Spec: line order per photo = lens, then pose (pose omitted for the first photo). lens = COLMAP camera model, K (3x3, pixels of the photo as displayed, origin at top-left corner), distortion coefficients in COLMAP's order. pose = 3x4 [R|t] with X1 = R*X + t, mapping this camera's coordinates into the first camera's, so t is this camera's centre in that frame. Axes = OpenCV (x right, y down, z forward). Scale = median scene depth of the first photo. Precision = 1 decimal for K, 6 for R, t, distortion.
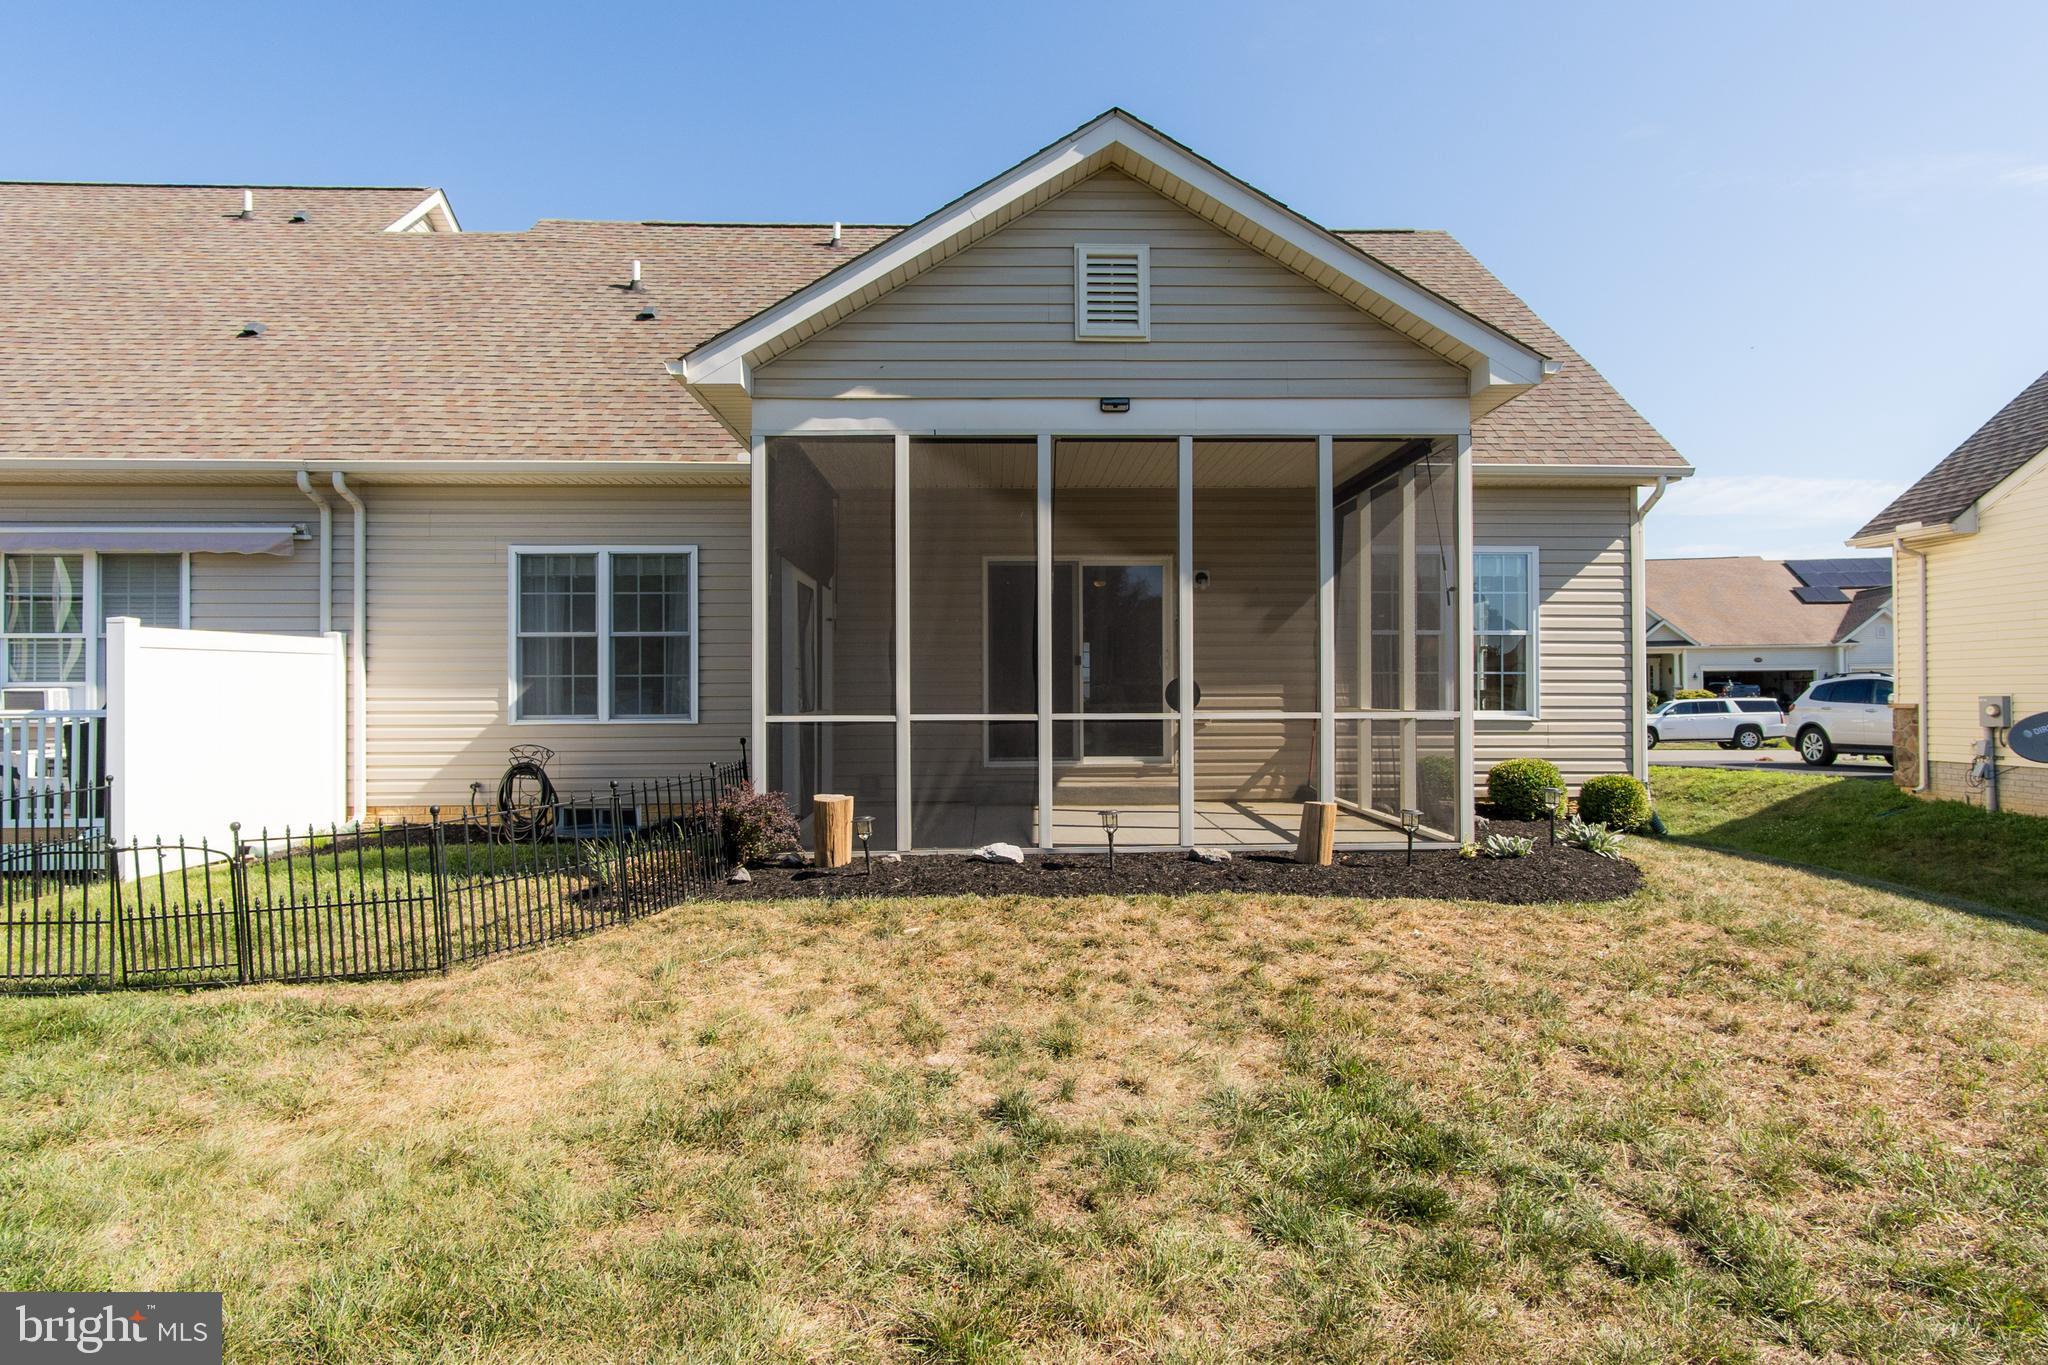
lens RADIAL K [[1098.6, 0, 1023.5], [0, 1098.6, 679.8], [0, 0, 1]] dist [0.004546, 0.000523]
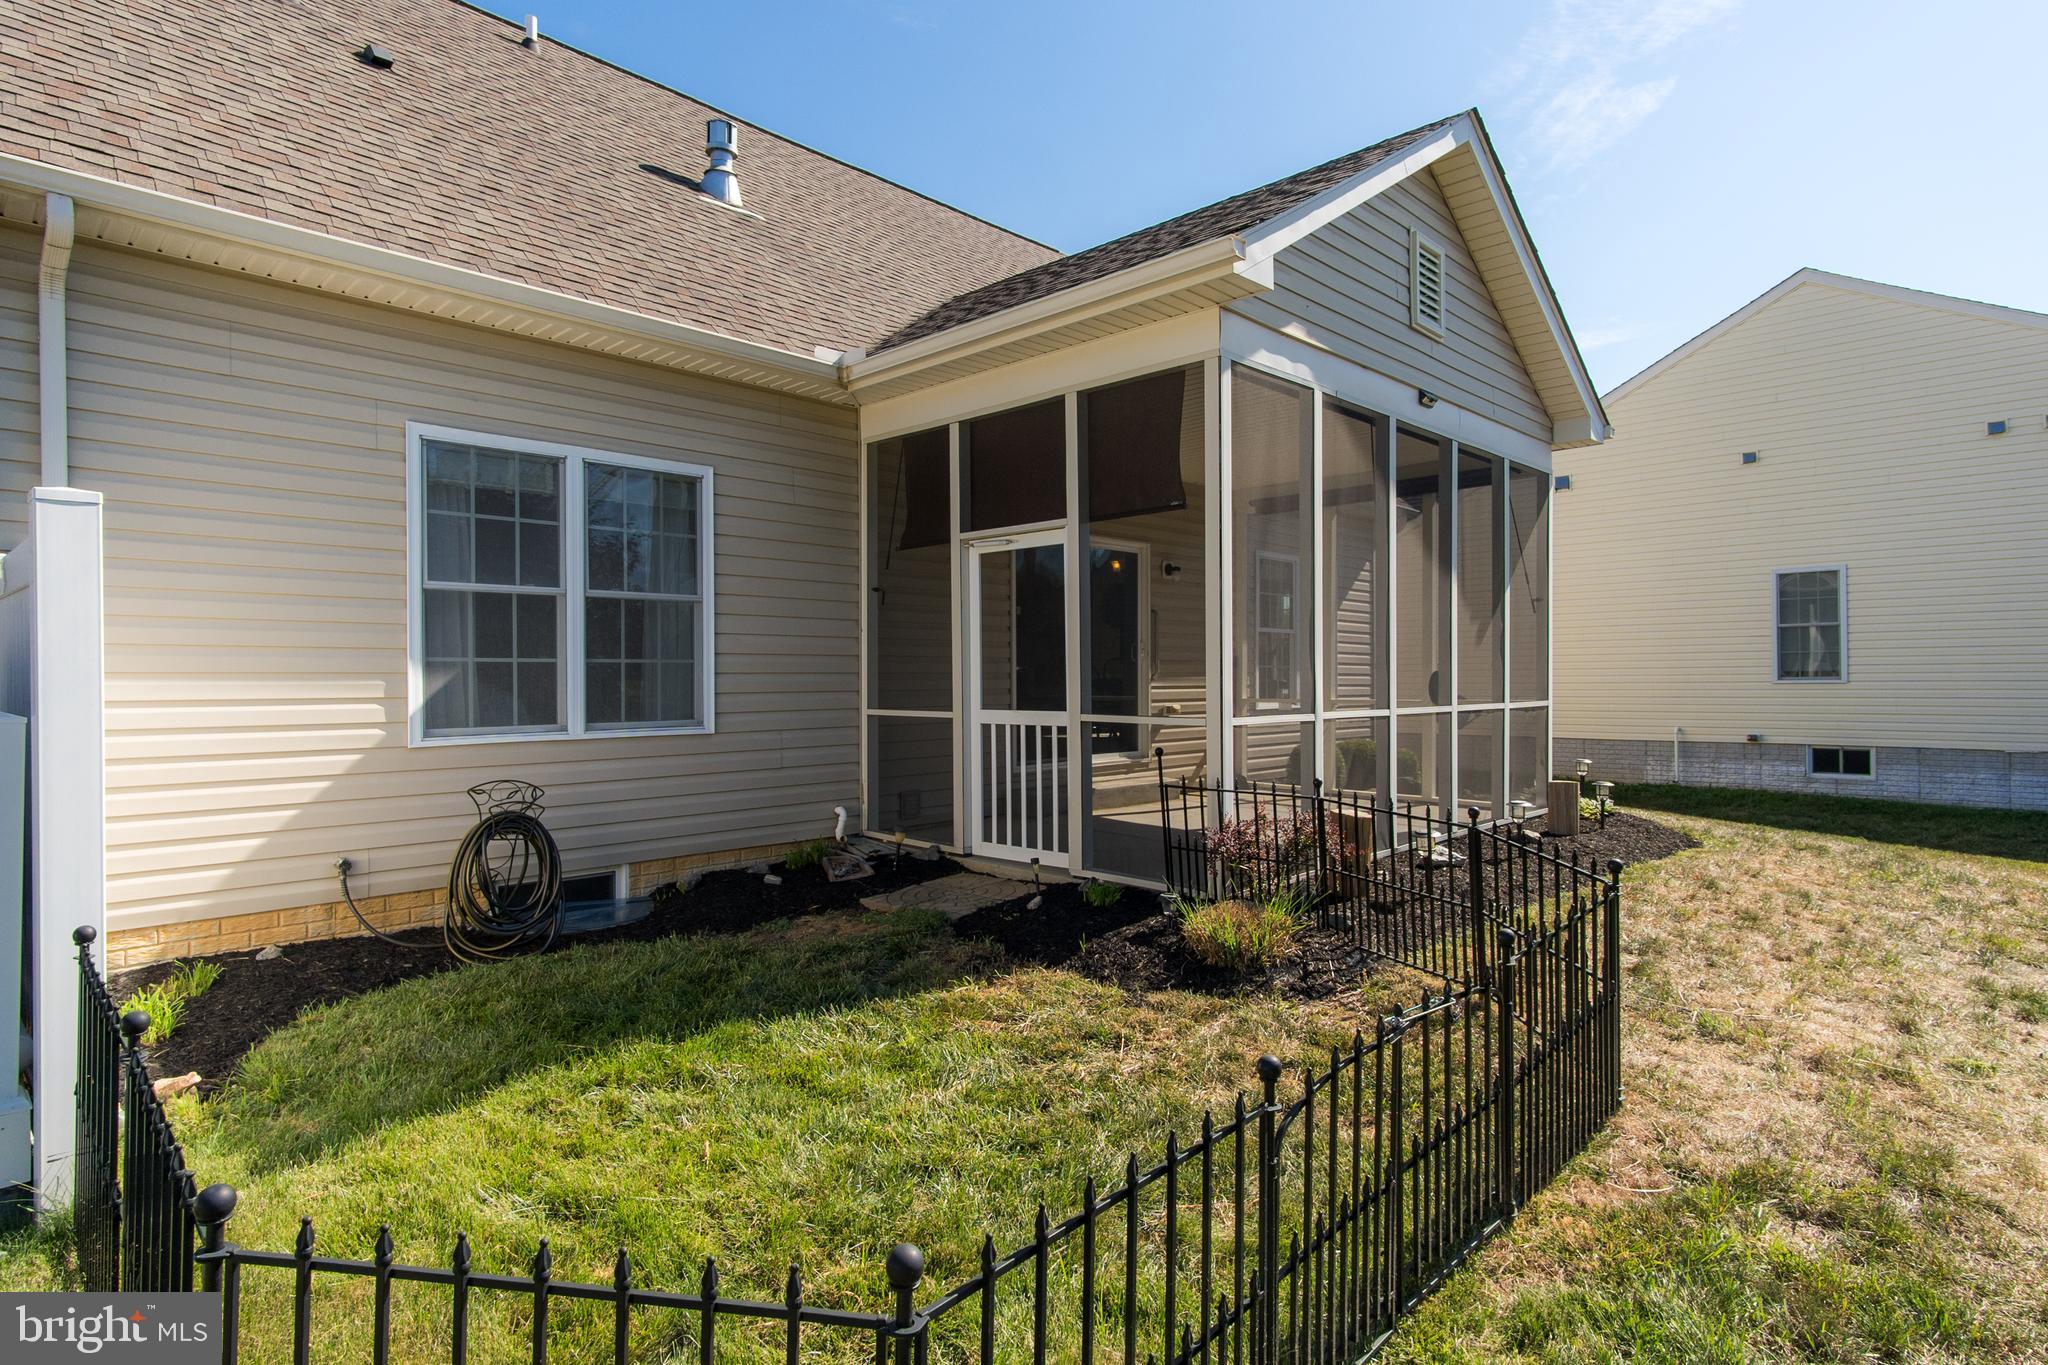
lens RADIAL K [[1126.5, 0, 1033.5], [0, 1126.5, 684.5], [0, 0, 1]] dist [0.002319, 0.000496]
pose [[0.705100, 0.001485, 0.709106, -0.658738], [-0.004798, 0.999985, 0.002676, 0.006902], [-0.709091, -0.005289, 0.705097, 0.386011]]
